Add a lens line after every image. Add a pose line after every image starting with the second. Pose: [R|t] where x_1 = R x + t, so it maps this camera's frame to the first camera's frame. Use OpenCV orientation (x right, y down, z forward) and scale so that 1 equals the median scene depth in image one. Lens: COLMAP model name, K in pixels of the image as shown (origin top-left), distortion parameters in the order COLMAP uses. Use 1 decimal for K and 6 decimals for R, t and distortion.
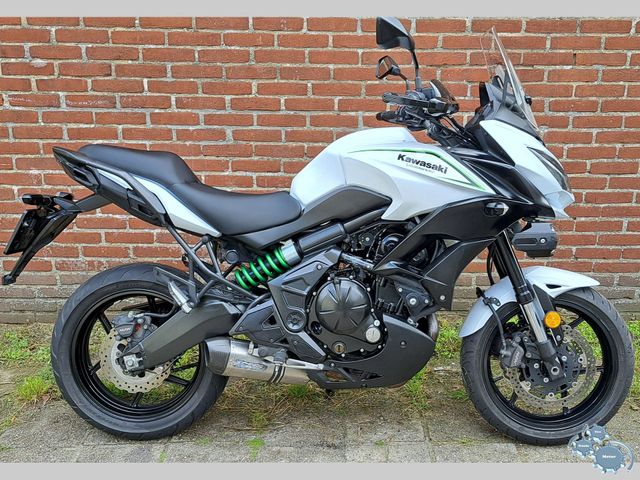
lens RADIAL K [[706.7, 0, 348.3], [0, 706.7, 233.7], [0, 0, 1]] dist [0.109357, -0.165593]
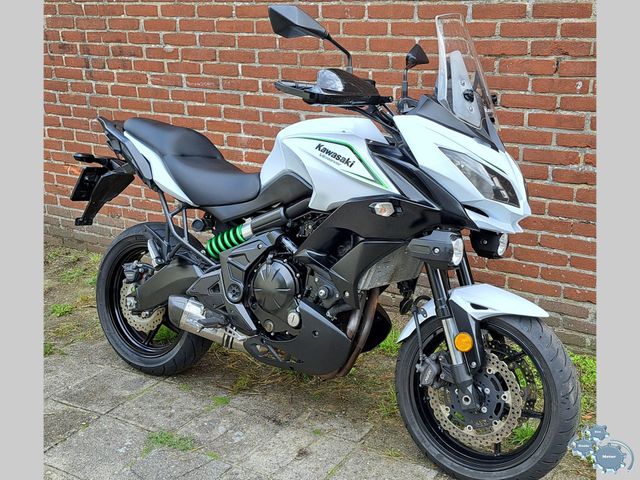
lens RADIAL K [[761.5, 0, 336.6], [0, 761.5, 241.7], [0, 0, 1]] dist [0.110861, -0.181867]
pose [[0.844557, 0.142687, -0.516104, 0.620283], [-0.136355, 0.989377, 0.050400, -0.030996], [0.517813, 0.027808, 0.855042, 0.088566]]
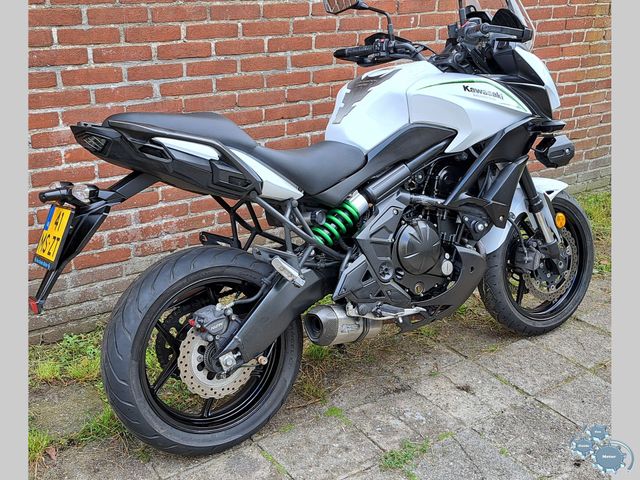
lens RADIAL K [[754.1, 0, 330.3], [0, 754.1, 228.9], [0, 0, 1]] dist [0.071005, -0.023579]
pose [[0.831293, -0.192314, 0.521505, -0.641017], [0.160006, 0.981319, 0.106824, -0.053191], [-0.532307, -0.005358, 0.846535, 0.167447]]
